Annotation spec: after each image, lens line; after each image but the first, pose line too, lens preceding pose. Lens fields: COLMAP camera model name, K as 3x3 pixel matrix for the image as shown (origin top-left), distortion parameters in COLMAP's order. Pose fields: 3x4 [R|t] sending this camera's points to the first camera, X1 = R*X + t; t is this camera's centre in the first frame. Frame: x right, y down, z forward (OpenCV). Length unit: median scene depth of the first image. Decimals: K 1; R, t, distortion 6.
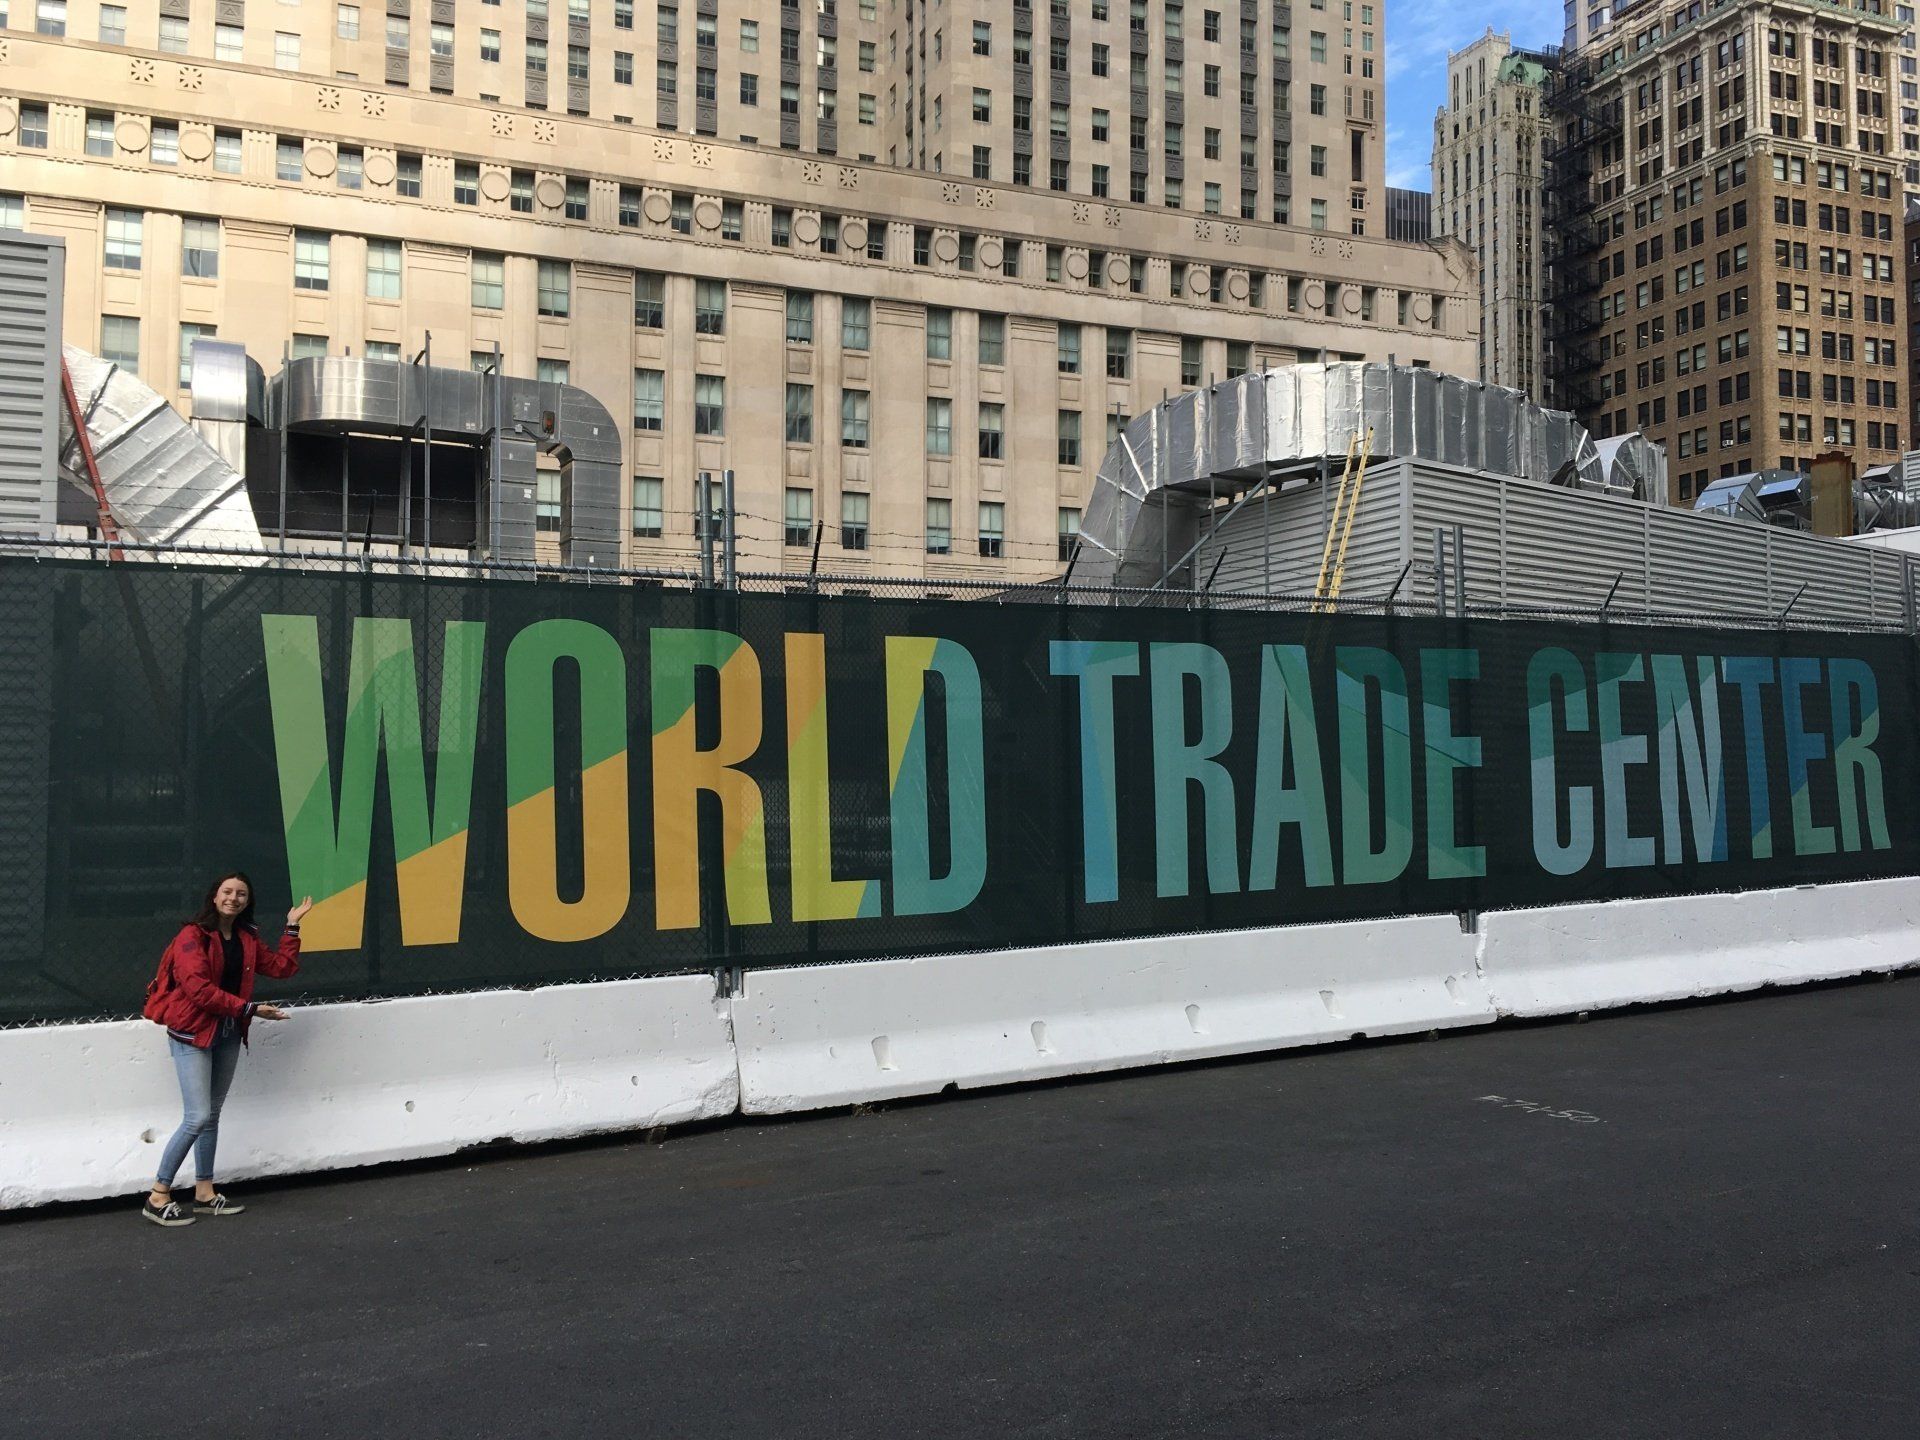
lens RADIAL K [[1630.9, 0, 960.0], [0, 1630.9, 720.0], [0, 0, 1]] dist [0.067999, -0.086349]
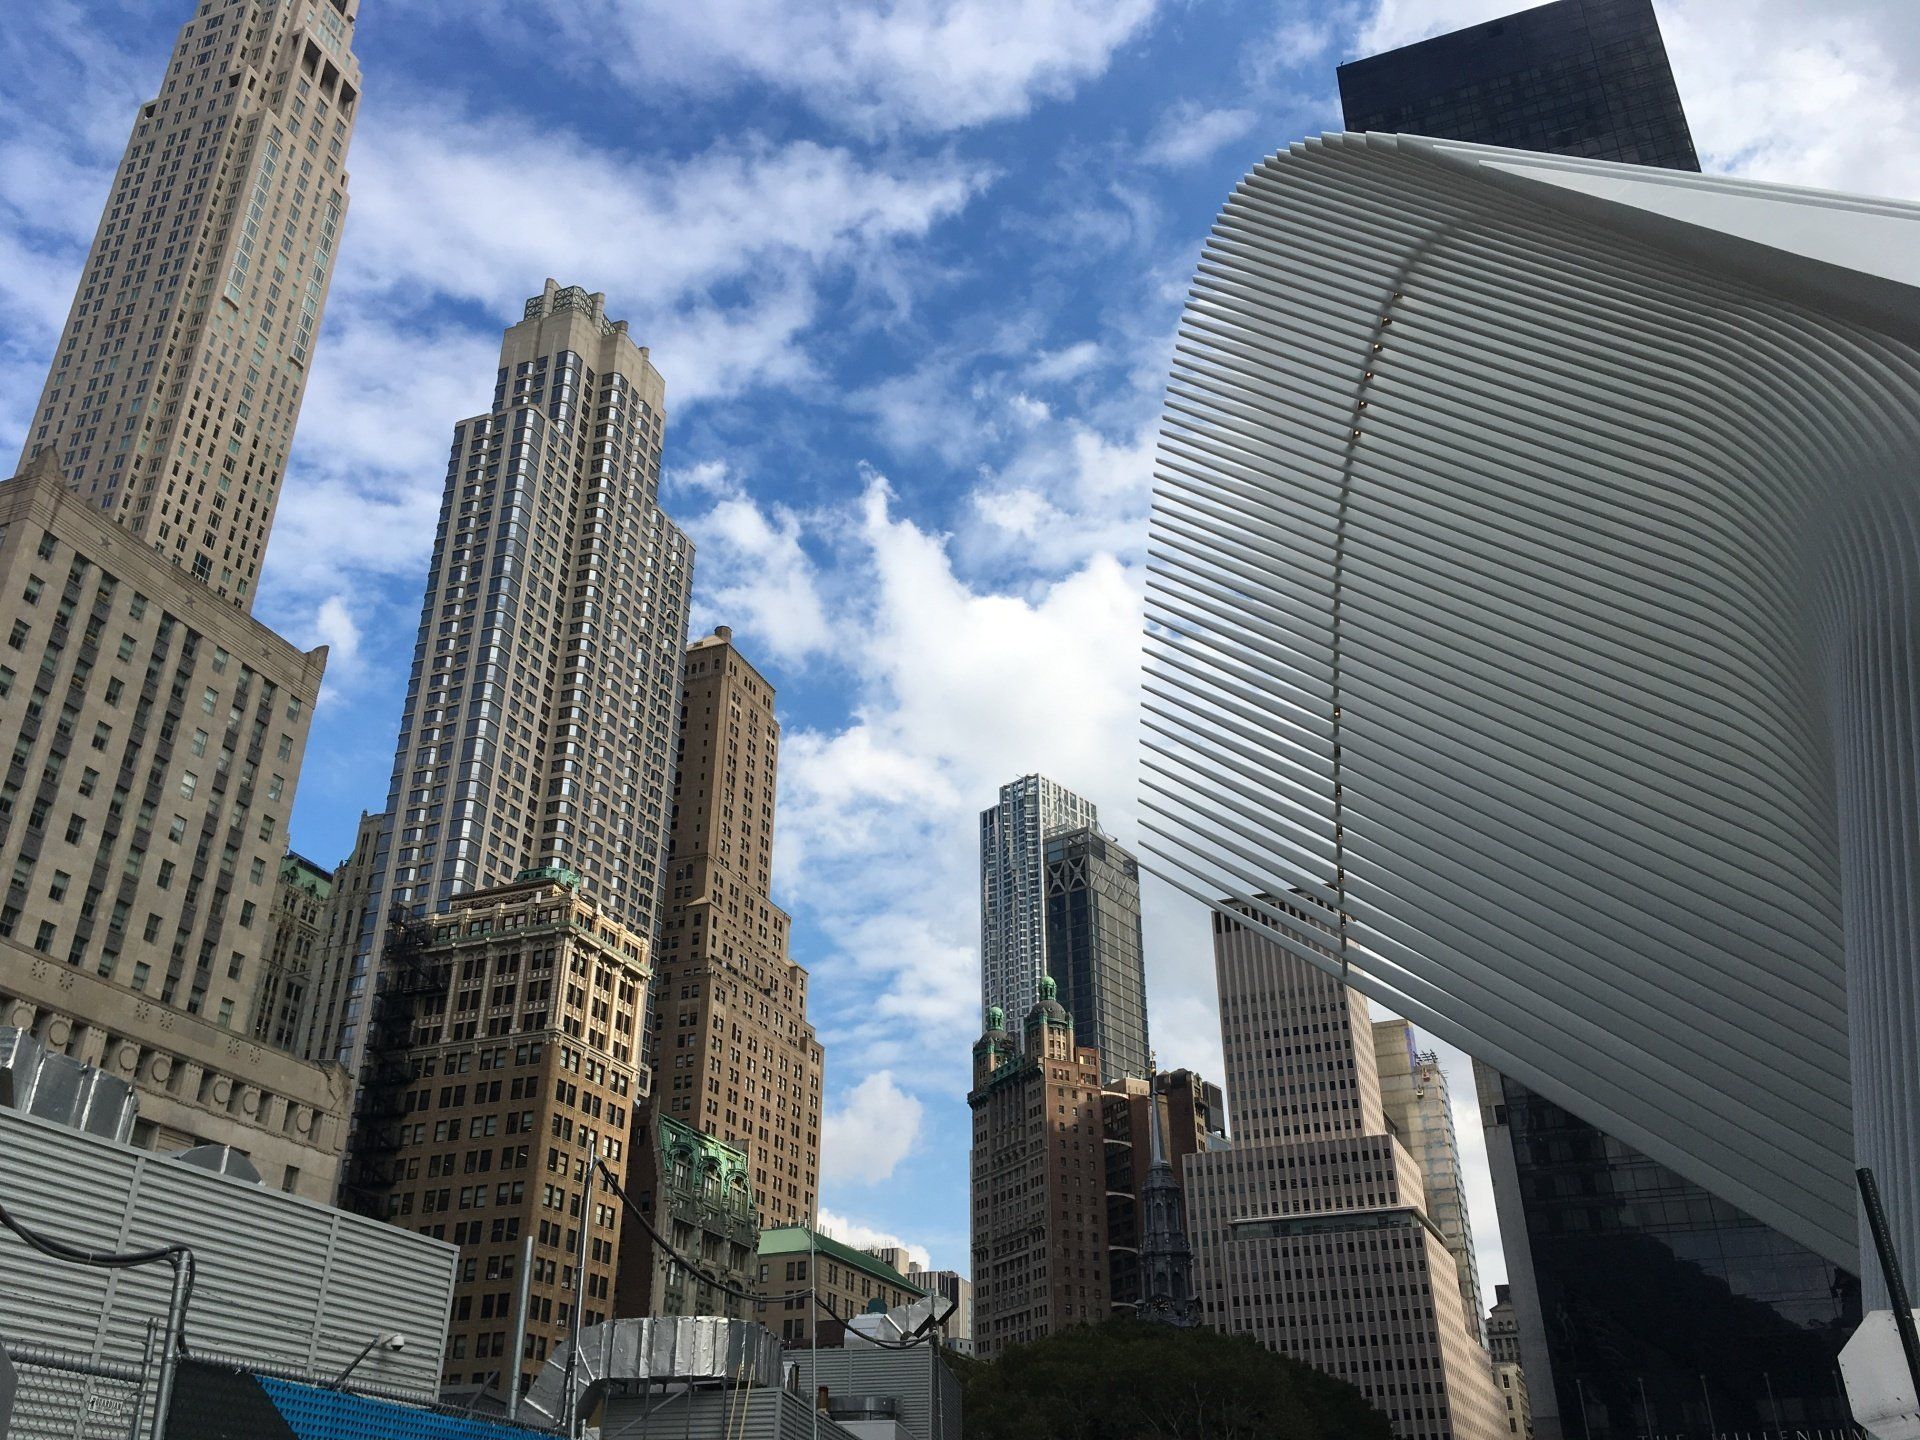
lens RADIAL K [[1630.9, 0, 960.0], [0, 1630.9, 720.0], [0, 0, 1]] dist [0.067999, -0.086349]
pose [[0.677921, 0.357134, 0.642556, -0.213368], [-0.040499, 0.890882, -0.452426, -0.000992], [-0.734018, 0.280686, 0.618412, -0.096073]]
